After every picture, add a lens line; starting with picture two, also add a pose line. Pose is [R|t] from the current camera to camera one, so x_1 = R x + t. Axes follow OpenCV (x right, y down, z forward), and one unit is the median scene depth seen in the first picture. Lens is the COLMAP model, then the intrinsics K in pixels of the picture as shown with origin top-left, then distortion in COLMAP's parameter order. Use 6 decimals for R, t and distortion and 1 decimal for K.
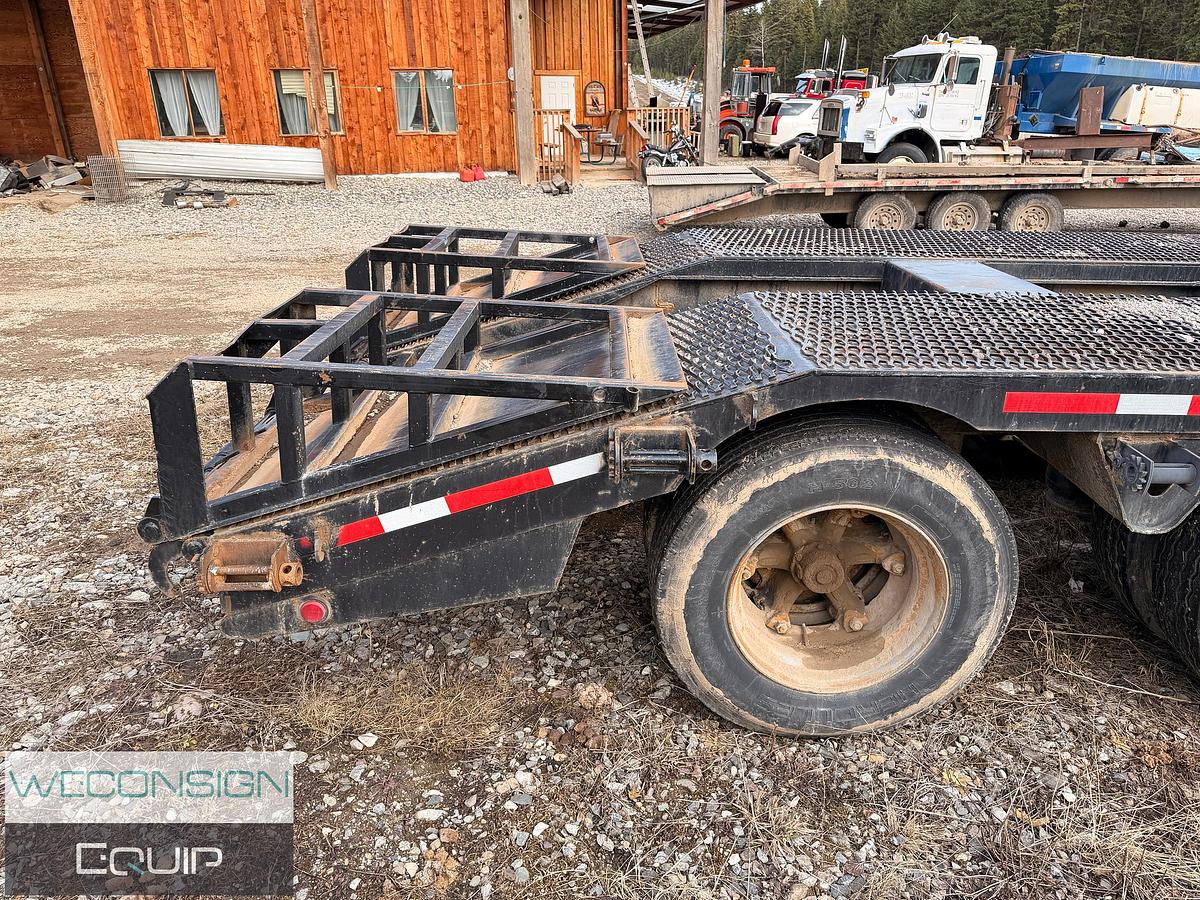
lens RADIAL K [[849.4, 0, 591.9], [0, 849.4, 452.5], [0, 0, 1]] dist [0.042875, -0.045480]
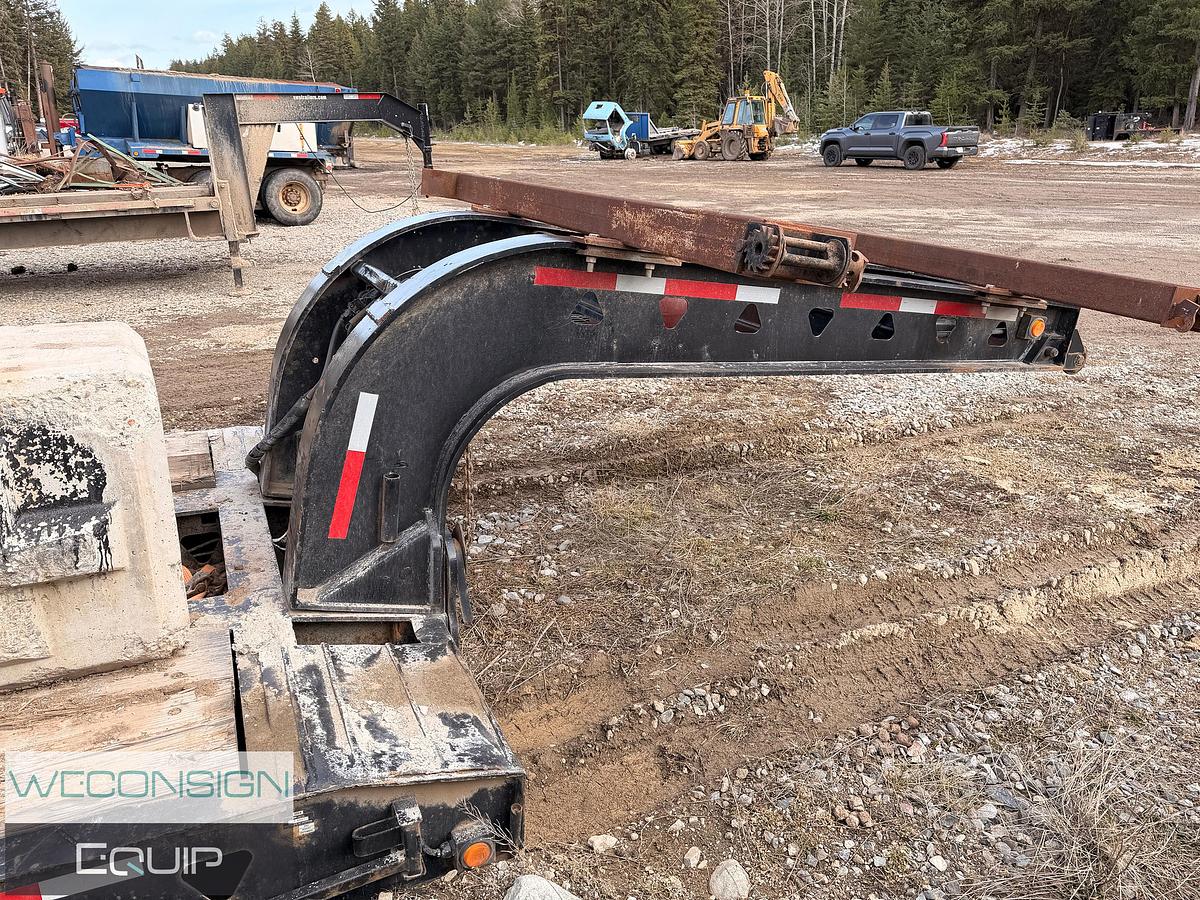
lens RADIAL K [[849.4, 0, 594.7], [0, 849.4, 453.5], [0, 0, 1]] dist [0.042875, -0.045480]
pose [[0.909758, -0.157284, 0.384191, 0.975293], [0.166362, 0.986017, 0.009724, -0.007883], [-0.380348, 0.055068, 0.923202, 0.043041]]
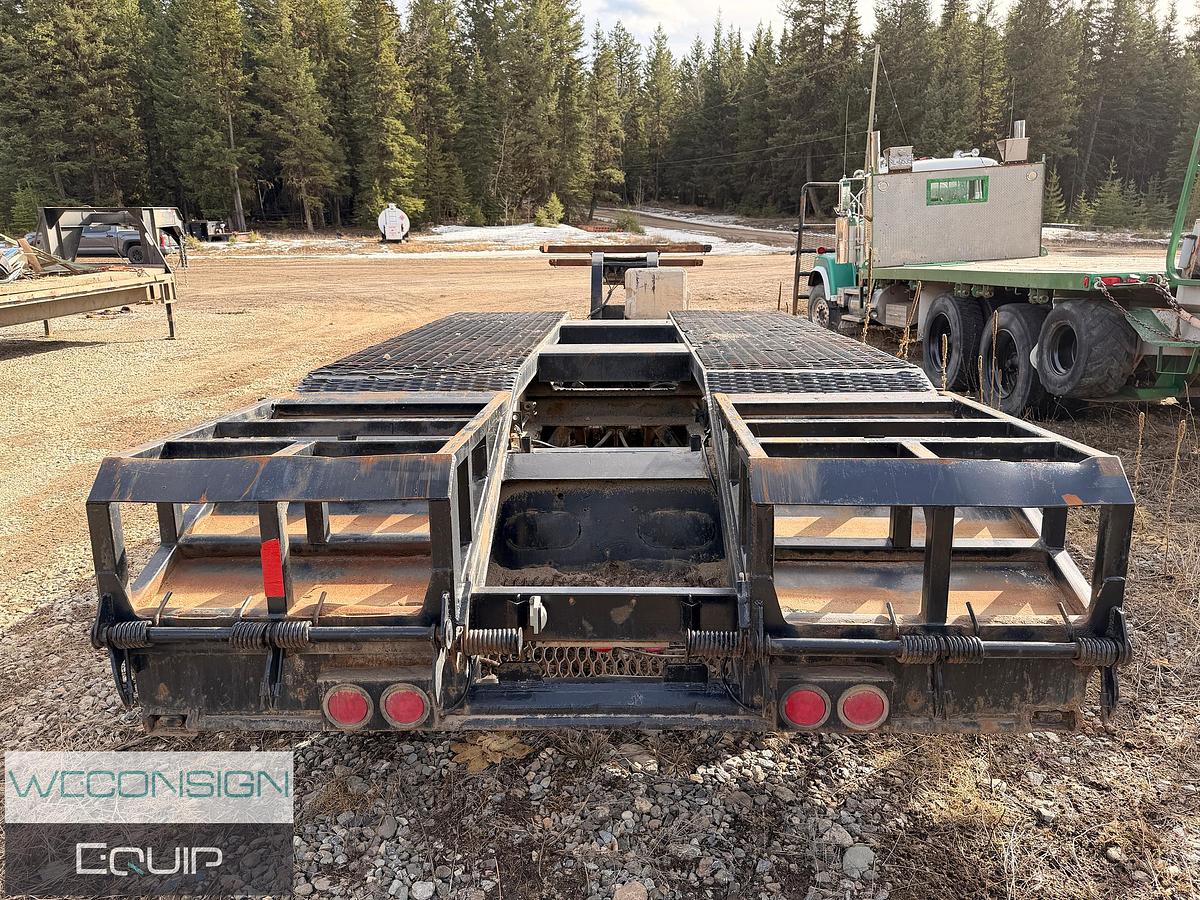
lens RADIAL K [[849.4, 0, 592.6], [0, 849.4, 455.5], [0, 0, 1]] dist [0.042875, -0.045480]
pose [[0.059760, -0.259817, 0.963807, -0.291526], [0.376492, 0.900090, 0.219297, -0.111045], [-0.924490, 0.349761, 0.151609, 0.271326]]
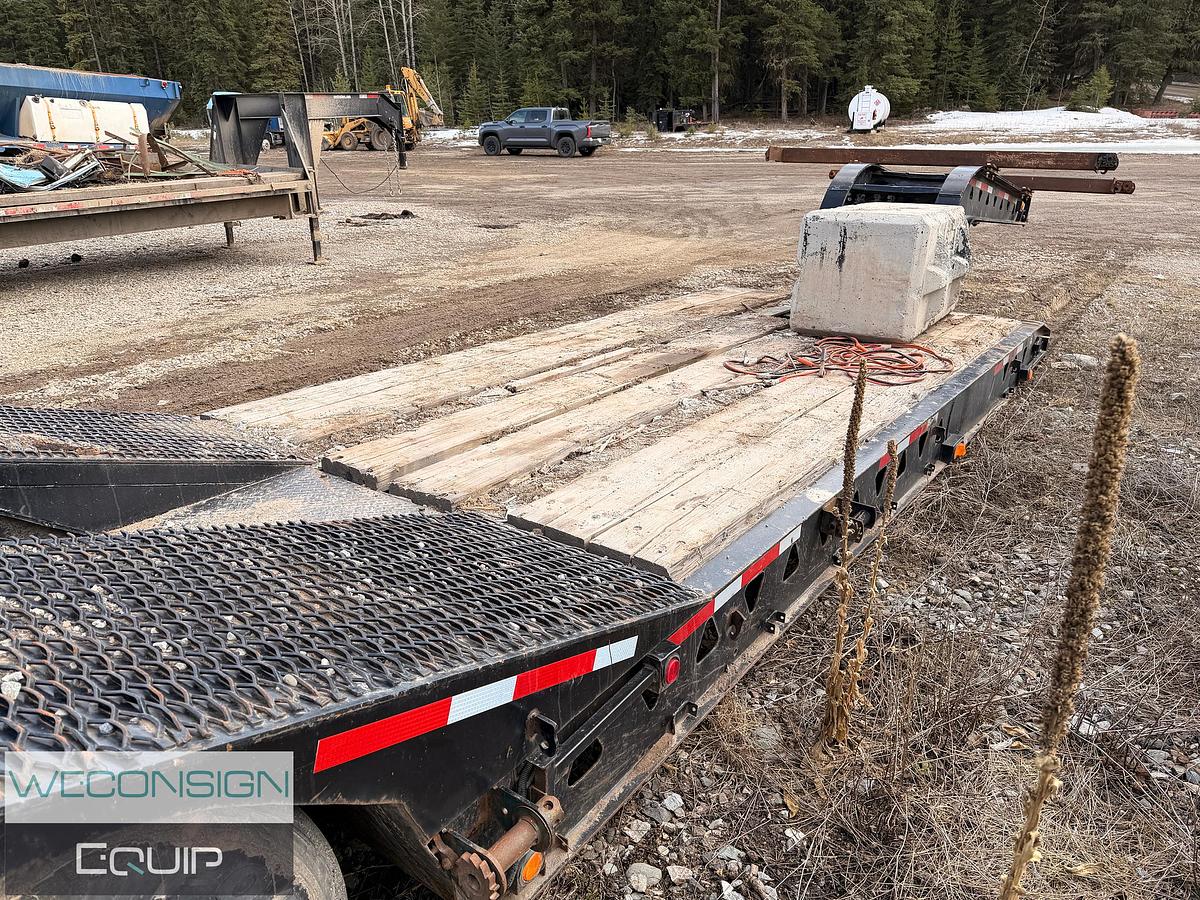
lens RADIAL K [[849.4, 0, 602.7], [0, 849.4, 450.5], [0, 0, 1]] dist [0.042875, -0.045480]
pose [[0.588276, -0.299426, 0.751183, 0.340682], [0.310293, 0.941397, 0.132246, -0.039805], [-0.746760, 0.155290, 0.646711, 0.095685]]
